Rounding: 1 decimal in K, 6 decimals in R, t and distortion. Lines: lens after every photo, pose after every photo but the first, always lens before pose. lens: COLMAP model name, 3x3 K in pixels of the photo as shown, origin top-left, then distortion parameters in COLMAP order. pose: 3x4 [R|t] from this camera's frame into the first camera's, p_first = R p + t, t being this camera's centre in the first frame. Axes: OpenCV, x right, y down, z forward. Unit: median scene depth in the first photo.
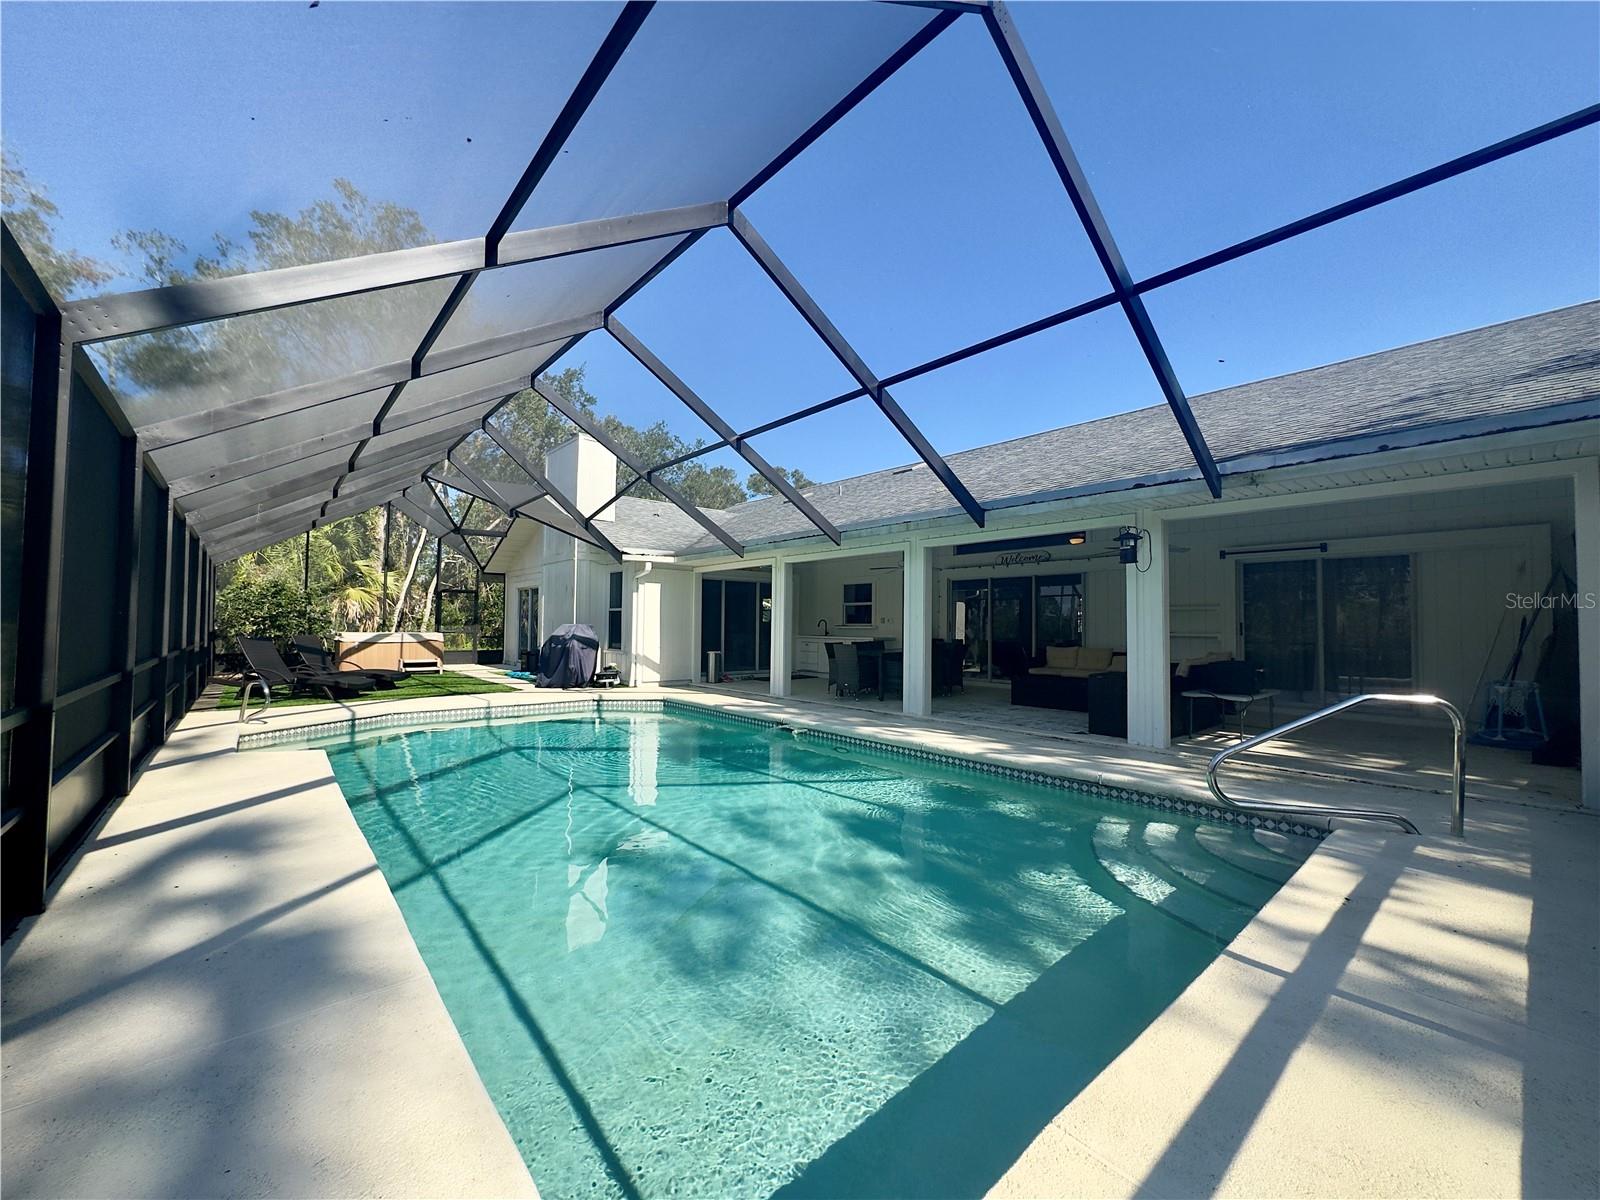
lens RADIAL K [[640.7, 0, 795.8], [0, 640.7, 599.2], [0, 0, 1]] dist [-0.001016, -0.000192]
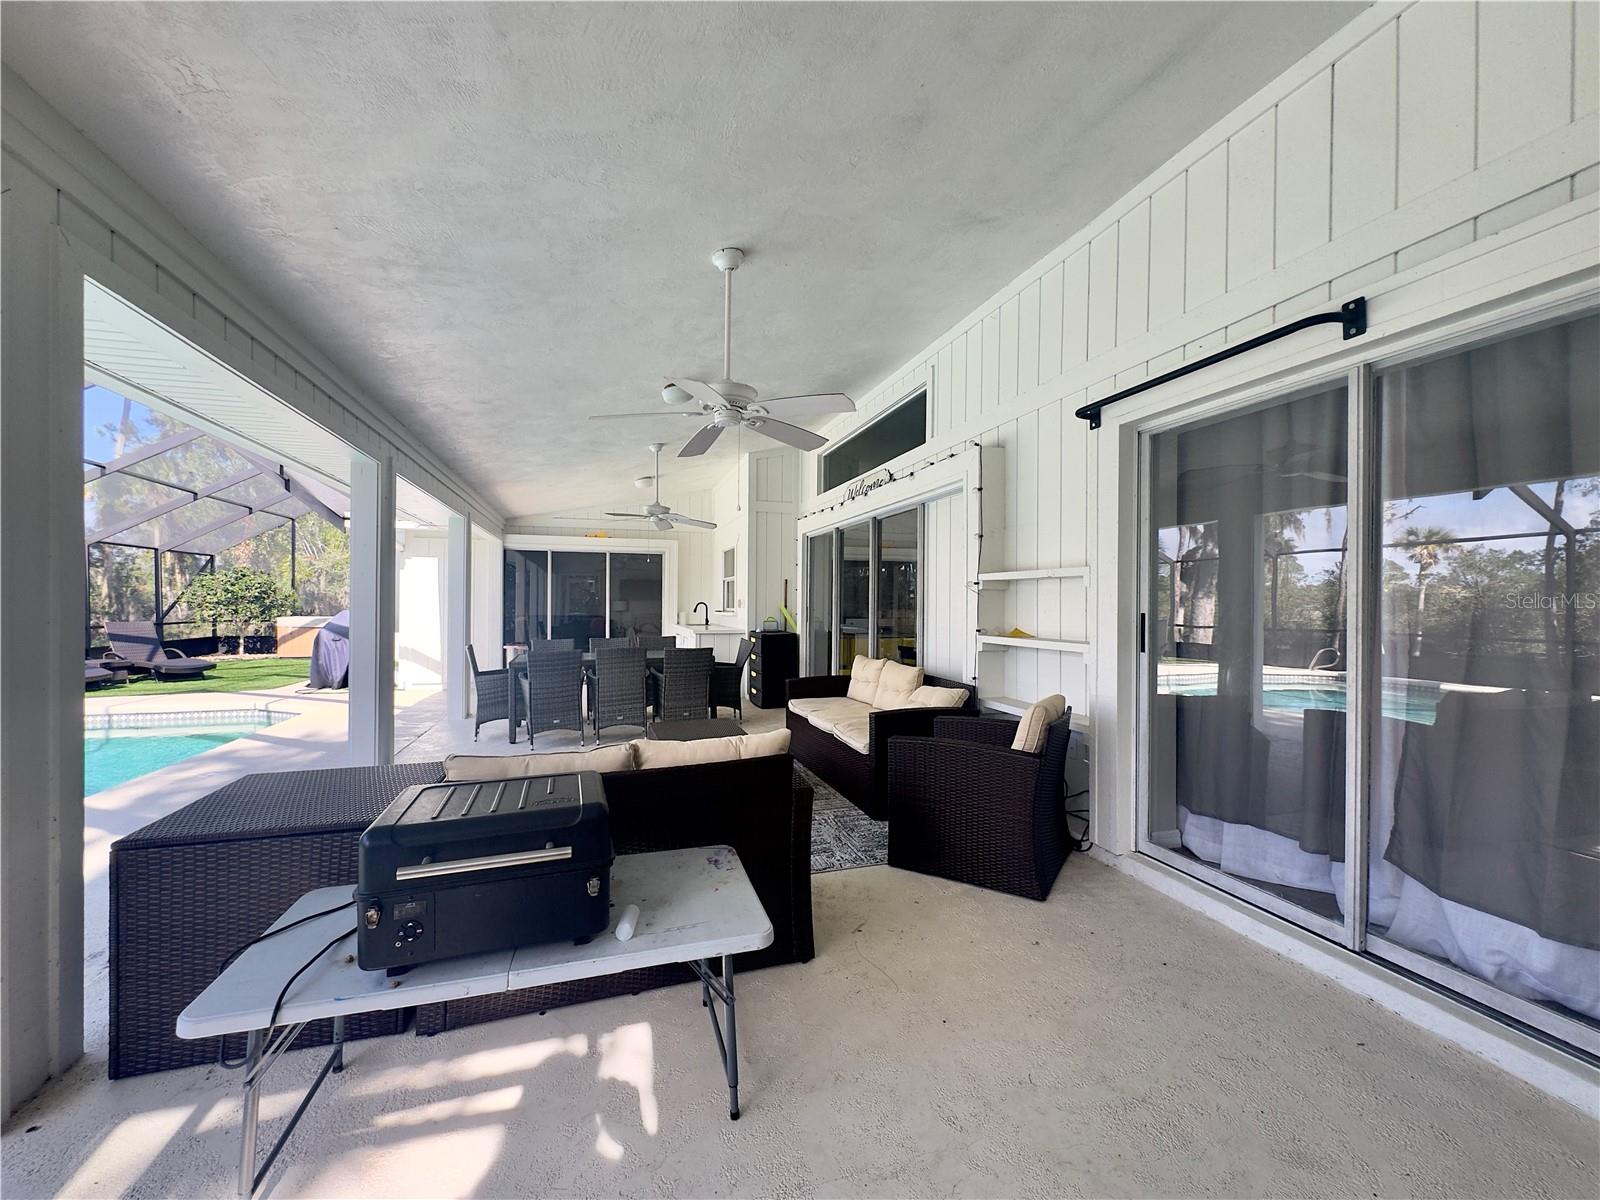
lens RADIAL K [[640.7, 0, 804.4], [0, 640.7, 605.6], [0, 0, 1]] dist [-0.001016, -0.000192]
pose [[0.923827, -0.001339, -0.382808, 0.634386], [0.012831, 0.999540, 0.027470, 0.021365], [0.382595, -0.030289, 0.923420, 0.595475]]
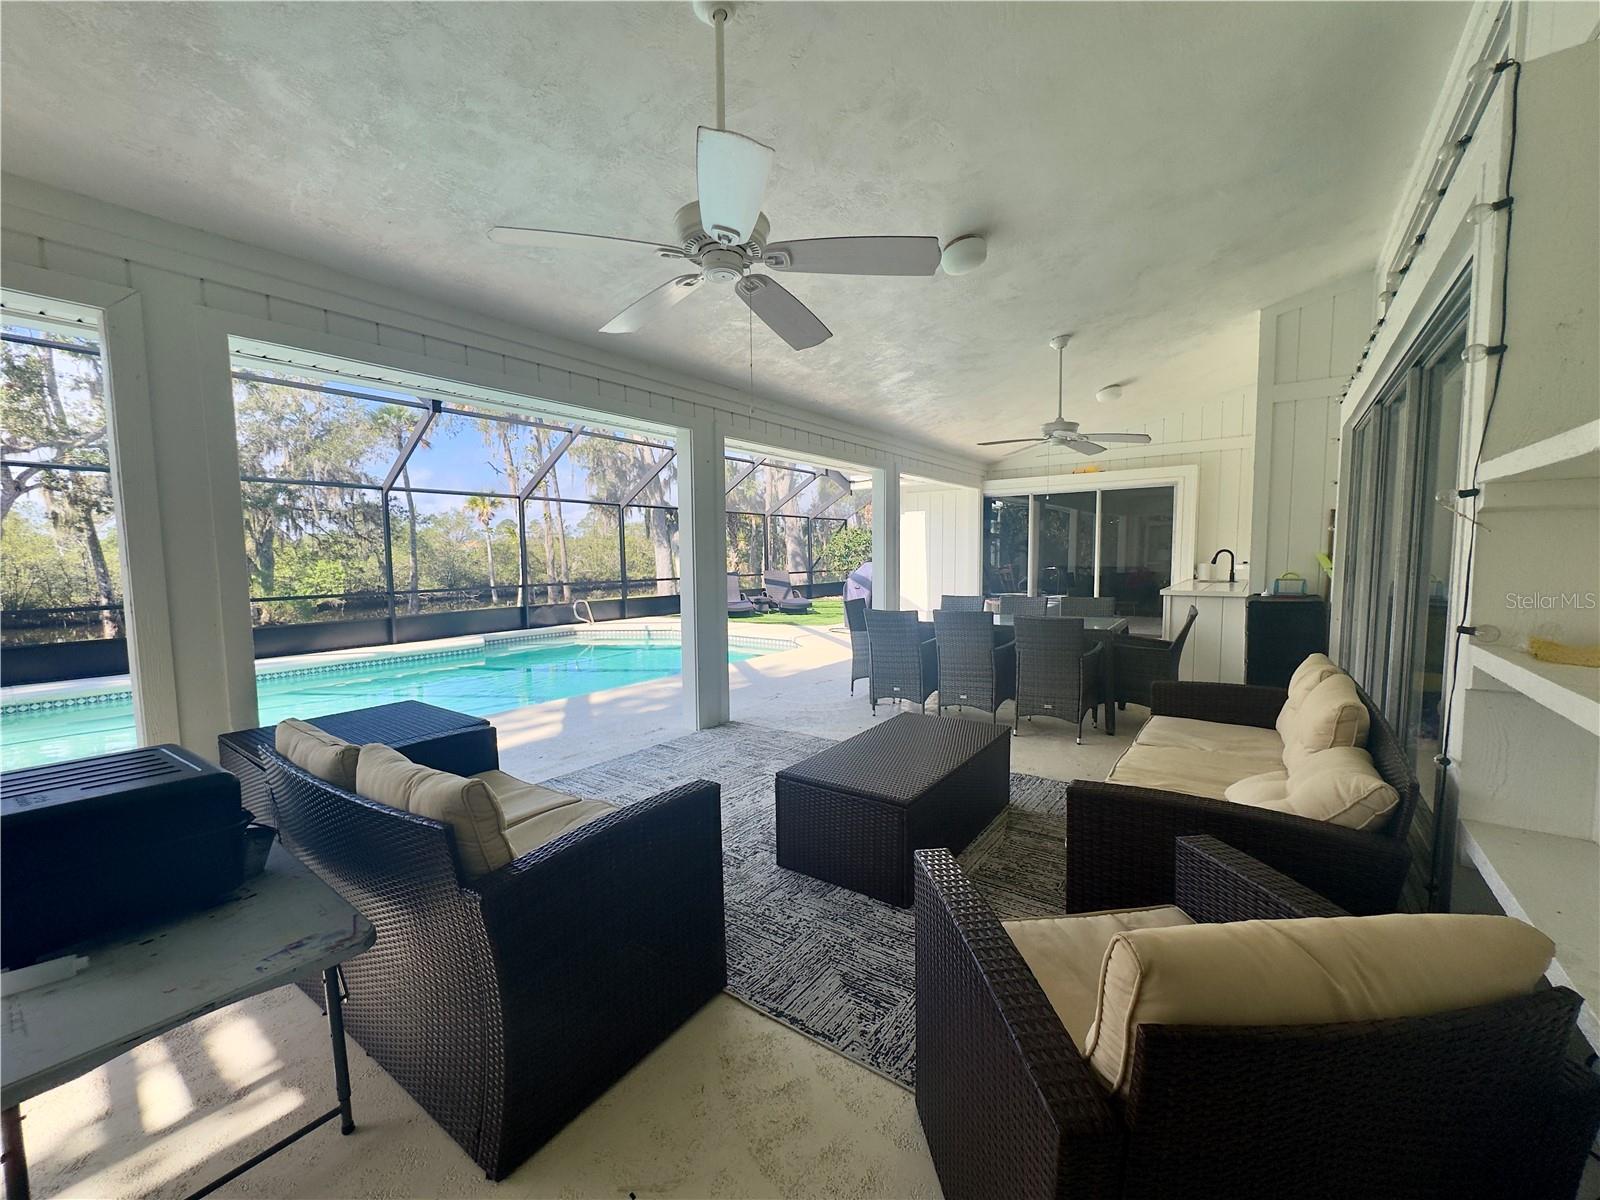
lens RADIAL K [[640.7, 0, 800.2], [0, 640.7, 608.6], [0, 0, 1]] dist [-0.001016, -0.000192]
pose [[0.231404, 0.071658, -0.970215, 0.688972], [0.043071, 0.995551, 0.083802, 0.027613], [0.971904, -0.061180, 0.227288, 0.866150]]
